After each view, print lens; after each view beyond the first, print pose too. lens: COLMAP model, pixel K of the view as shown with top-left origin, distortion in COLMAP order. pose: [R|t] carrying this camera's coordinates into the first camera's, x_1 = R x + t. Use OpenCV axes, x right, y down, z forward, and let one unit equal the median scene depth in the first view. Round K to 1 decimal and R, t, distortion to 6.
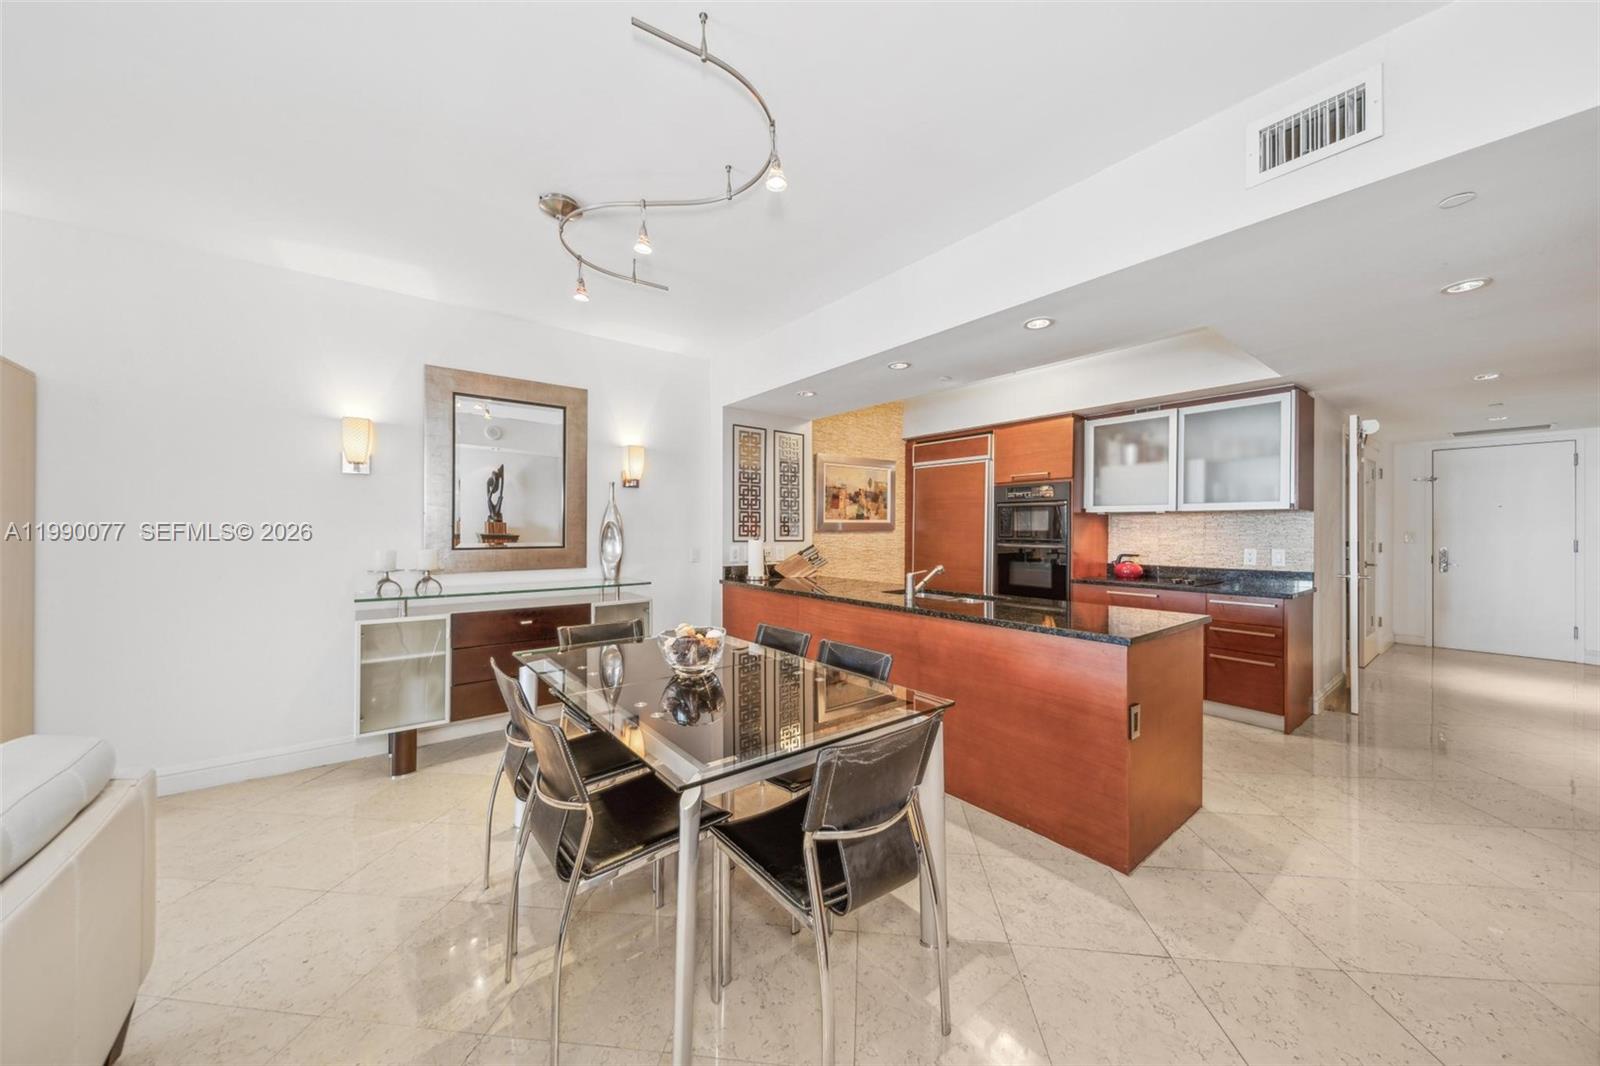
lens RADIAL K [[557.3, 0, 803.4], [0, 557.3, 525.1], [0, 0, 1]] dist [0.010806, -0.002292]
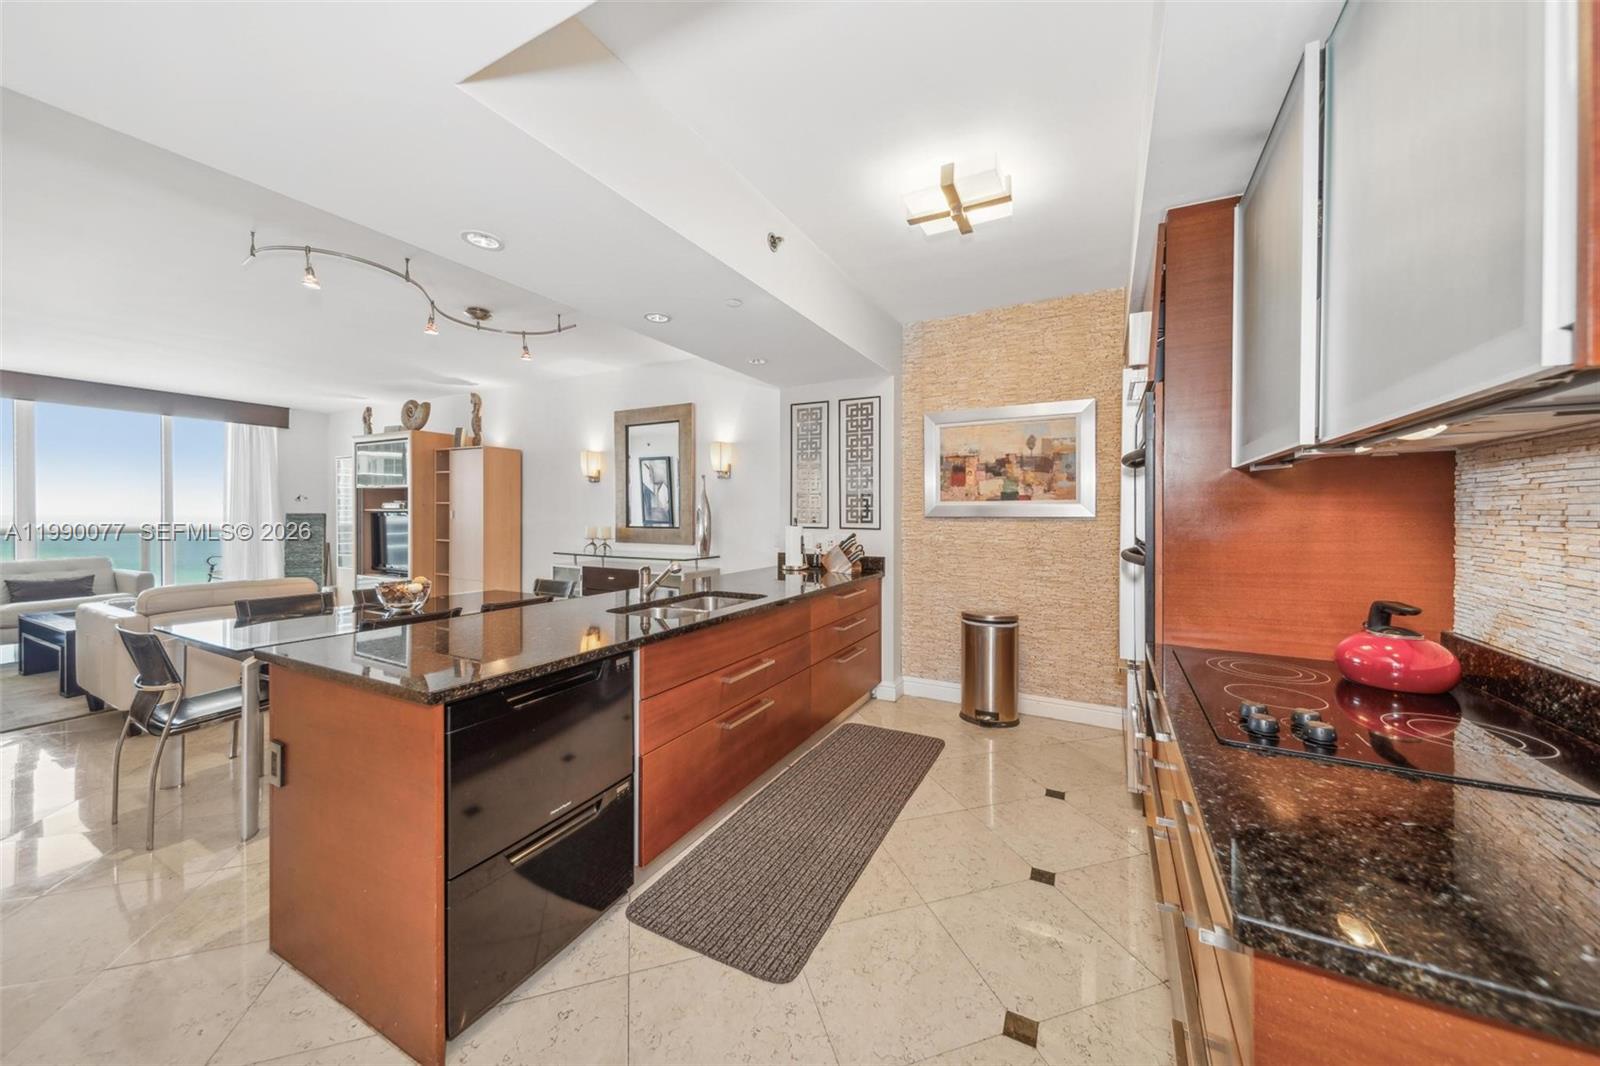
lens RADIAL K [[557.3, 0, 804.8], [0, 557.3, 517.8], [0, 0, 1]] dist [0.010806, -0.002292]
pose [[0.398659, 0.006964, -0.917073, 0.728526], [0.002393, 0.999960, 0.008633, 0.004982], [0.917096, -0.005637, 0.398626, 0.615514]]
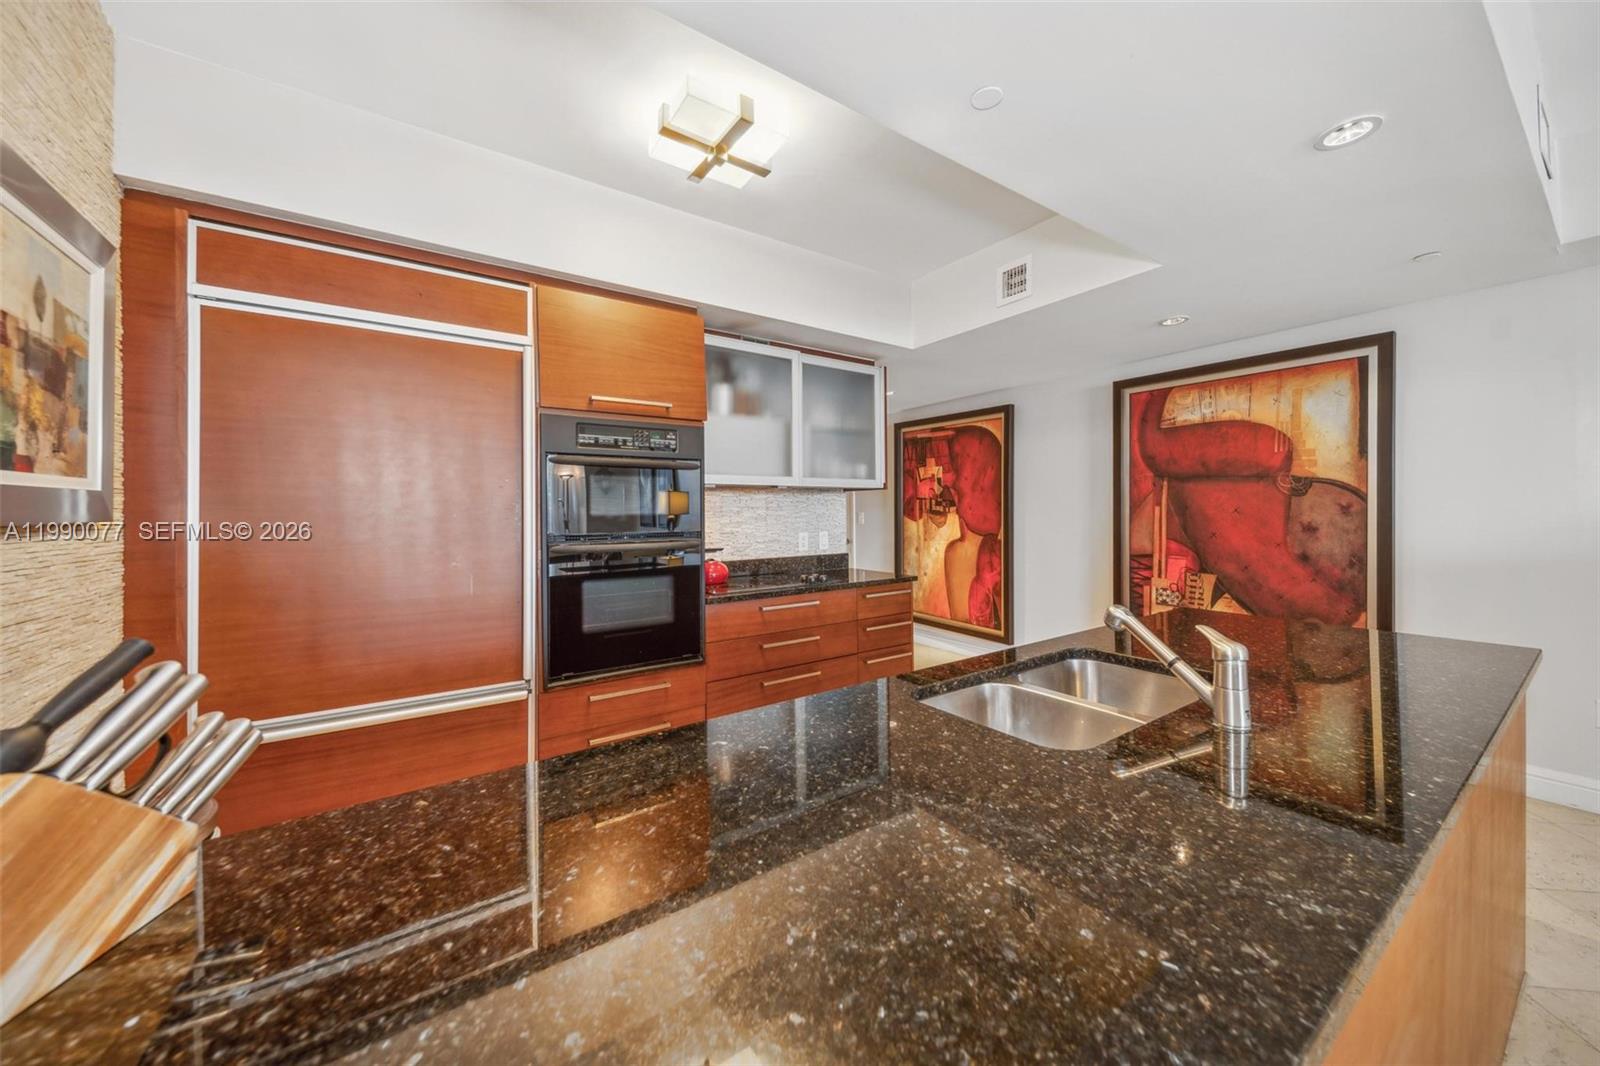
lens RADIAL K [[557.3, 0, 794.0], [0, 557.3, 510.2], [0, 0, 1]] dist [0.010806, -0.002292]
pose [[0.083036, 0.000646, 0.996546, -0.081723], [0.005417, 0.999985, -0.001100, 0.007277], [-0.996532, 0.005490, 0.083032, 0.848013]]
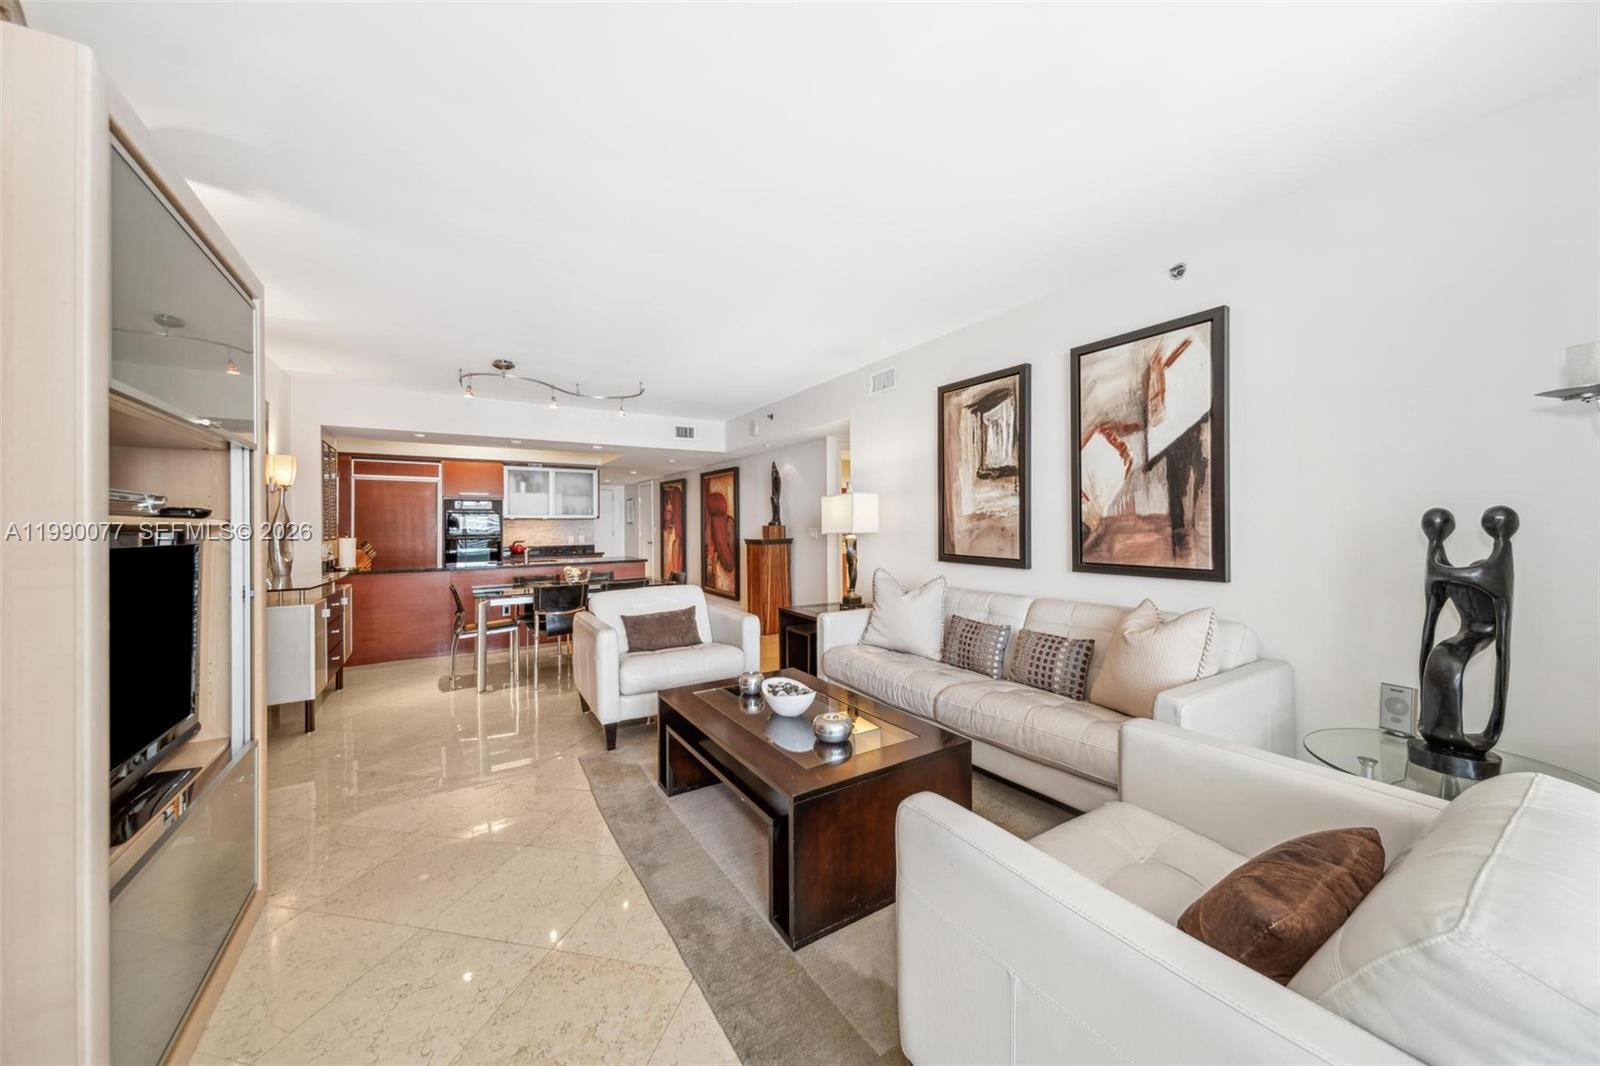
lens RADIAL K [[557.3, 0, 803.9], [0, 557.3, 522.1], [0, 0, 1]] dist [0.010806, -0.002292]
pose [[0.117969, 0.002592, 0.993014, -1.129035], [0.006158, 0.999975, -0.003342, 0.001894], [-0.992998, 0.006509, 0.117950, -0.139862]]
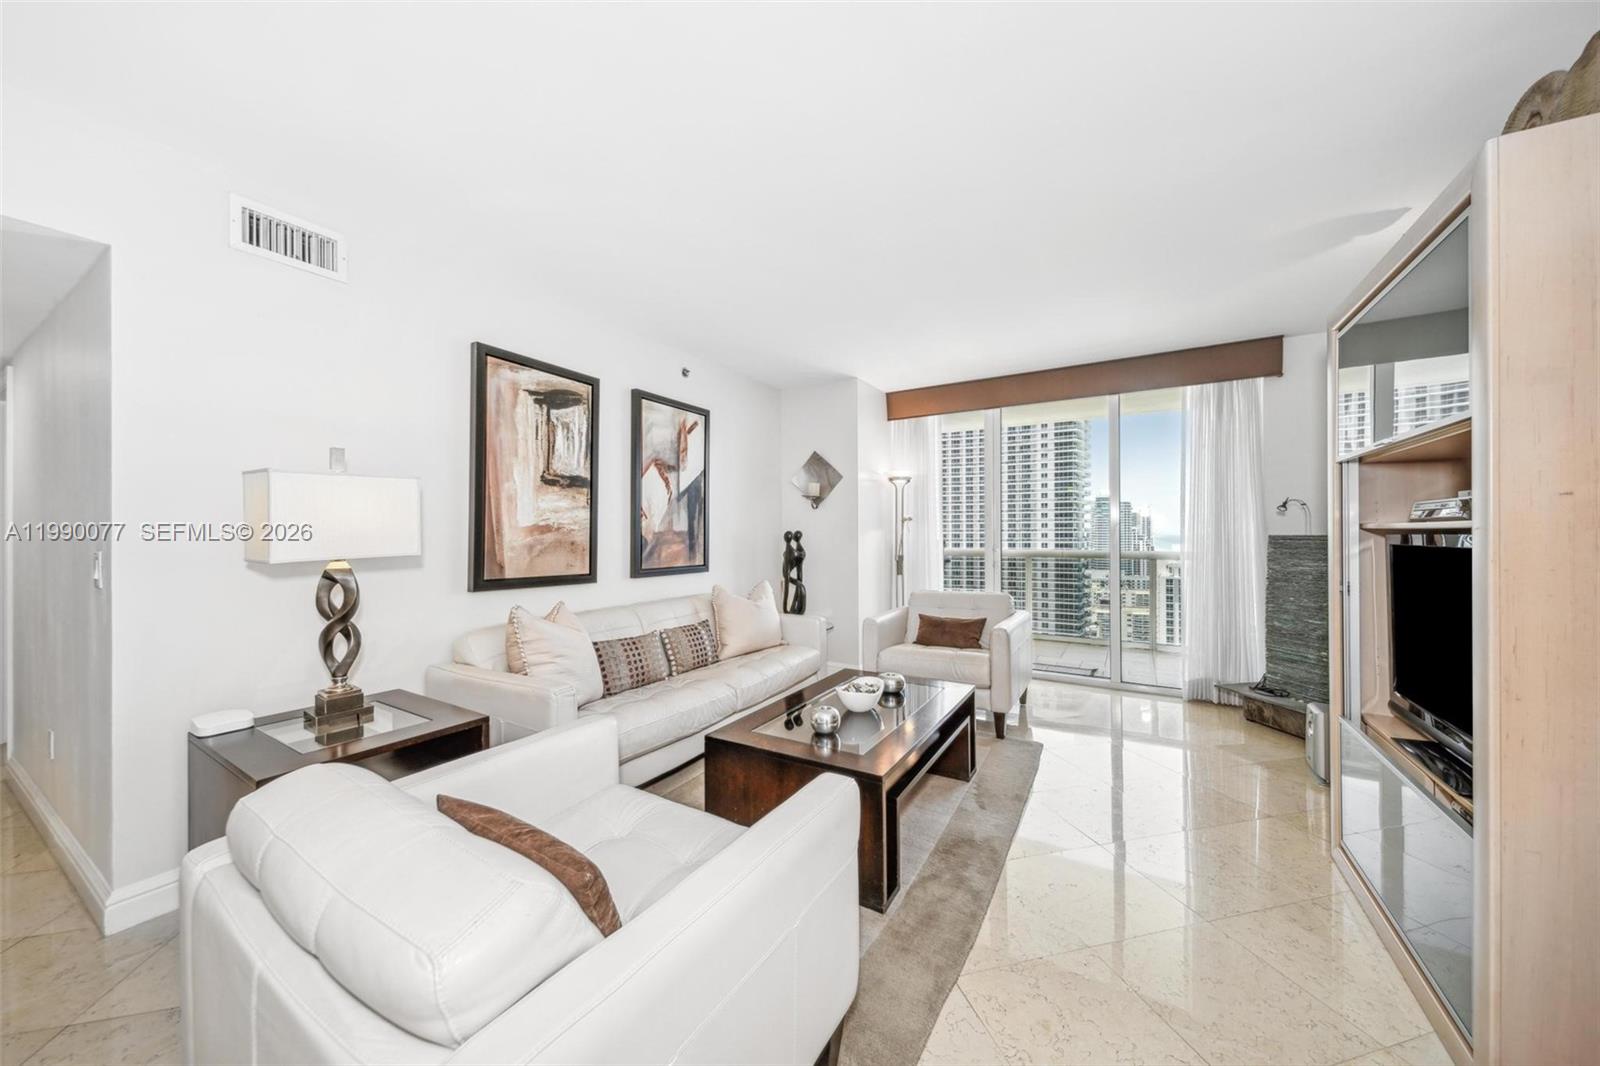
lens RADIAL K [[557.3, 0, 812.7], [0, 557.3, 530.4], [0, 0, 1]] dist [0.010806, -0.002292]
pose [[-0.931044, 0.001639, -0.364905, -0.379874], [0.005511, 0.999939, -0.009570, 0.002820], [0.364867, -0.010921, -0.930996, 0.434399]]
